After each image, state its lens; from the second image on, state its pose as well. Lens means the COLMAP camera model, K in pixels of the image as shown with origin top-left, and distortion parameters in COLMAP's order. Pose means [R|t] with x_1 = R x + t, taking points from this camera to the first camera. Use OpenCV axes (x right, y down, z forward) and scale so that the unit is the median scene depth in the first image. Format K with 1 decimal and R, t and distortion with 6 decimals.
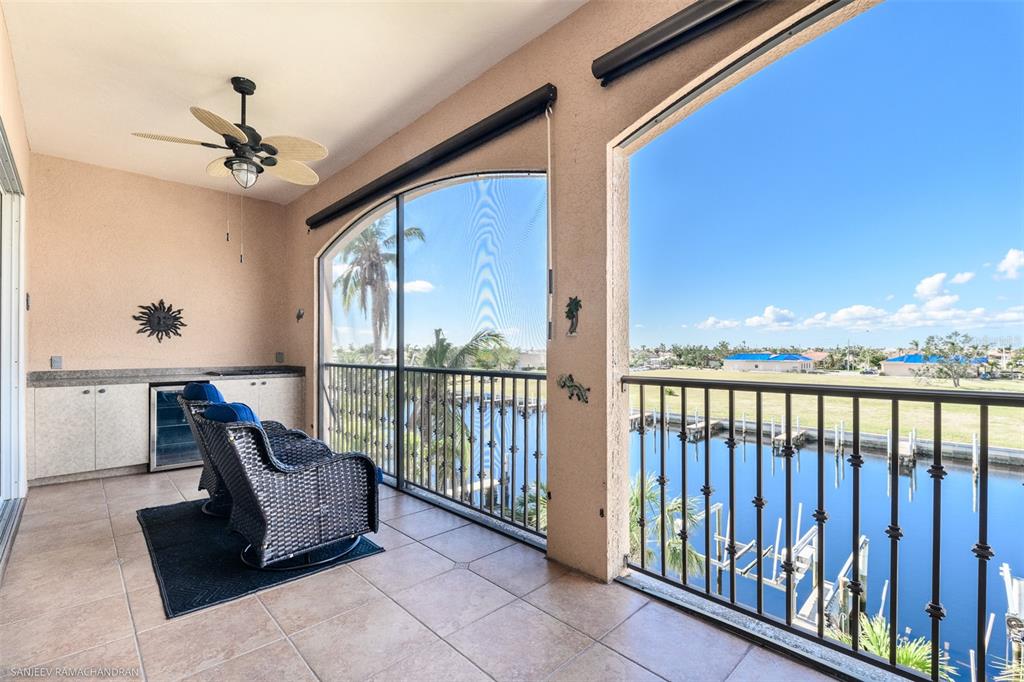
lens RADIAL K [[455.7, 0, 512.8], [0, 455.7, 347.7], [0, 0, 1]] dist [-0.000106, -0.000215]
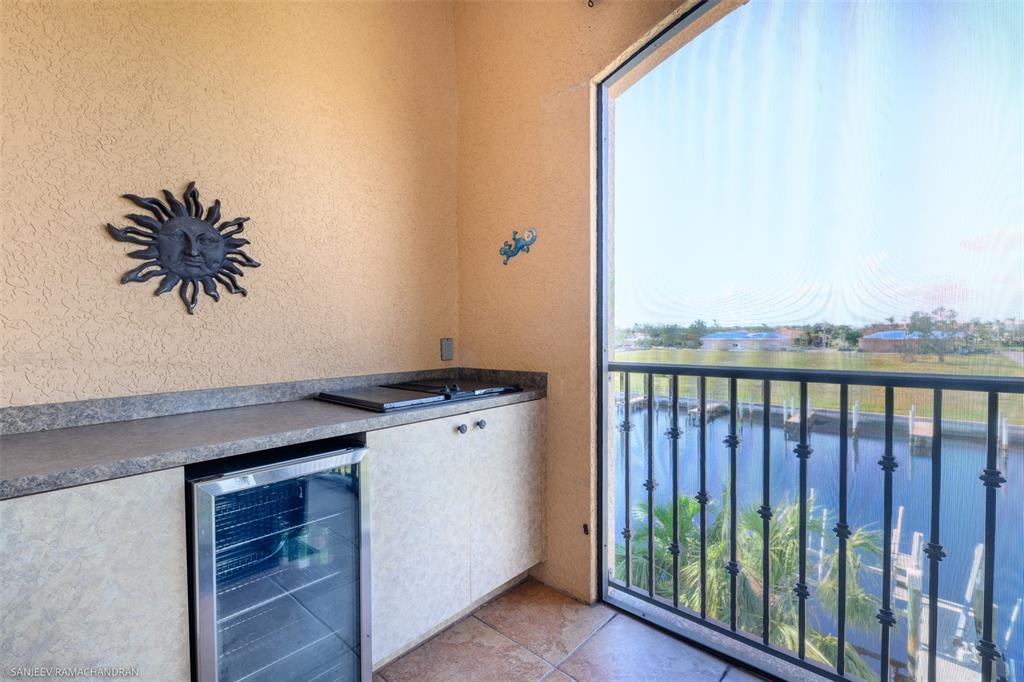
lens RADIAL K [[456.2, 0, 486.9], [0, 456.2, 341.2], [0, 0, 1]] dist [-0.001064, -0.000343]
pose [[0.999472, -0.016509, 0.027979, -0.525306], [0.015825, 0.999575, 0.024500, 0.003656], [-0.028372, -0.024044, 0.999308, 0.612861]]
